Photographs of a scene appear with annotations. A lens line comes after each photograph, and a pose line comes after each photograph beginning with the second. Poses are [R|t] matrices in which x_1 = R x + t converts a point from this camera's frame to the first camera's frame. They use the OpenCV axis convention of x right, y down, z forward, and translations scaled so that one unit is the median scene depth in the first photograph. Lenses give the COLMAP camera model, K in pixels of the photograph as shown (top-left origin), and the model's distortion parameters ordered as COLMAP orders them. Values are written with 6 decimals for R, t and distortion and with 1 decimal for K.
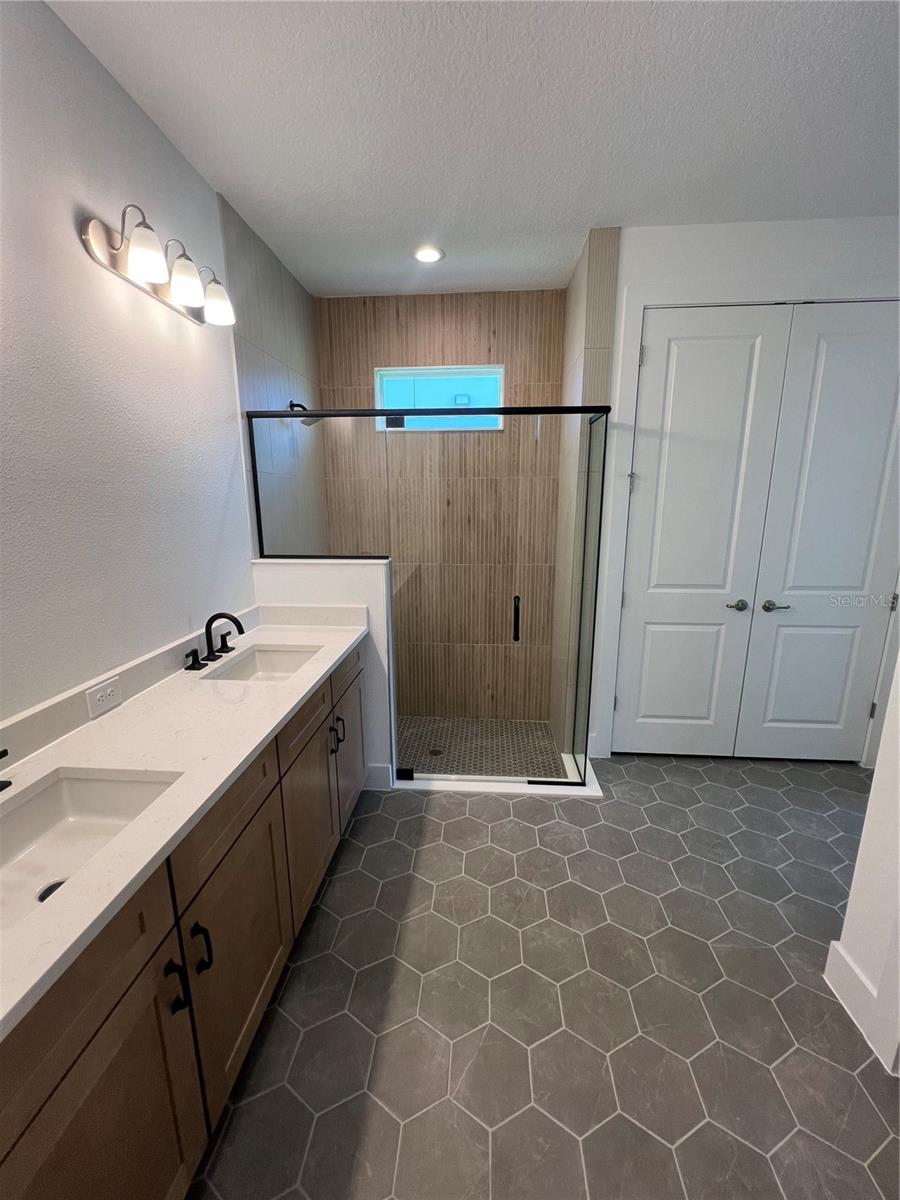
lens RADIAL K [[480.4, 0, 450.0], [0, 480.4, 600.0], [0, 0, 1]] dist [-0.000340, 0.000195]
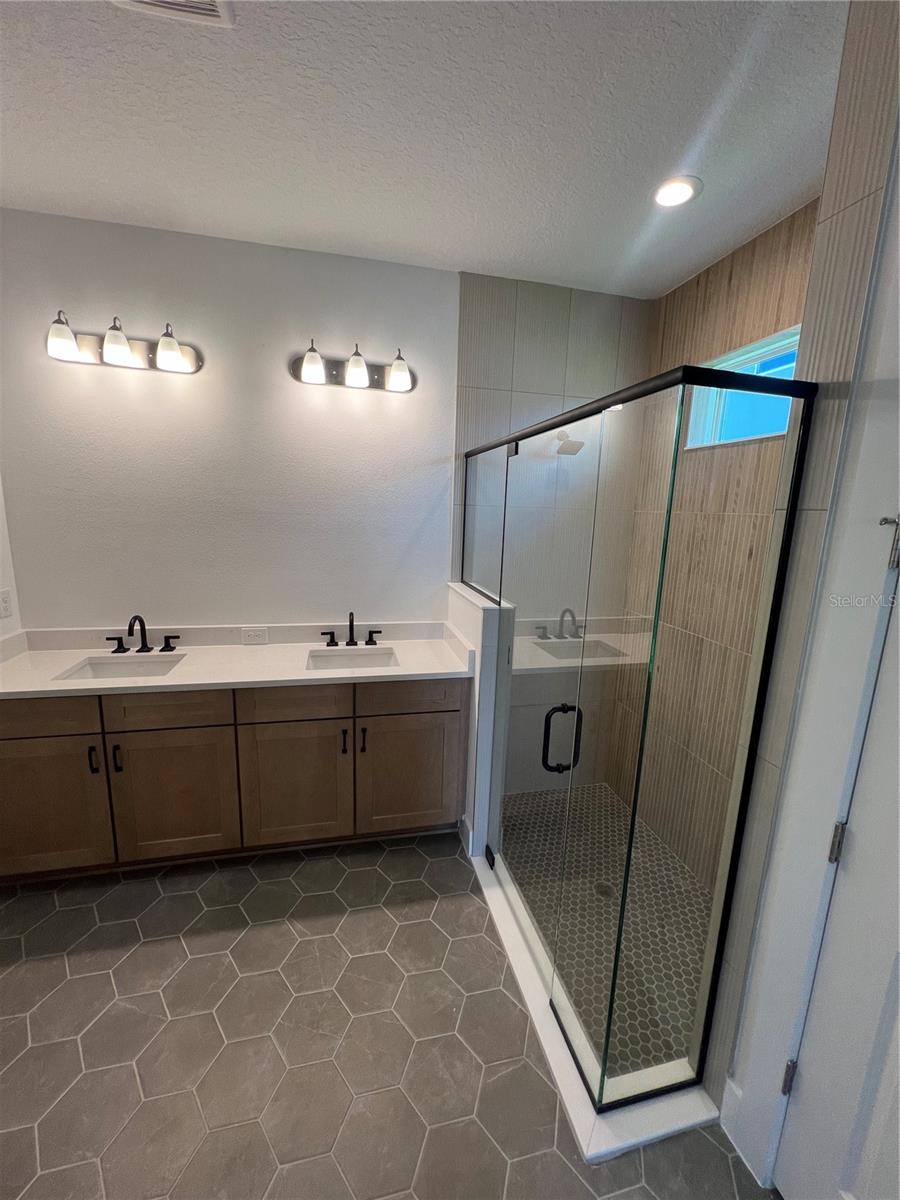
lens RADIAL K [[480.4, 0, 450.0], [0, 480.4, 600.0], [0, 0, 1]] dist [-0.000340, 0.000195]
pose [[0.301712, 0.190173, -0.934240, 0.684291], [-0.236003, 0.964305, 0.120076, -0.186523], [0.923727, 0.184255, 0.335824, 0.652791]]
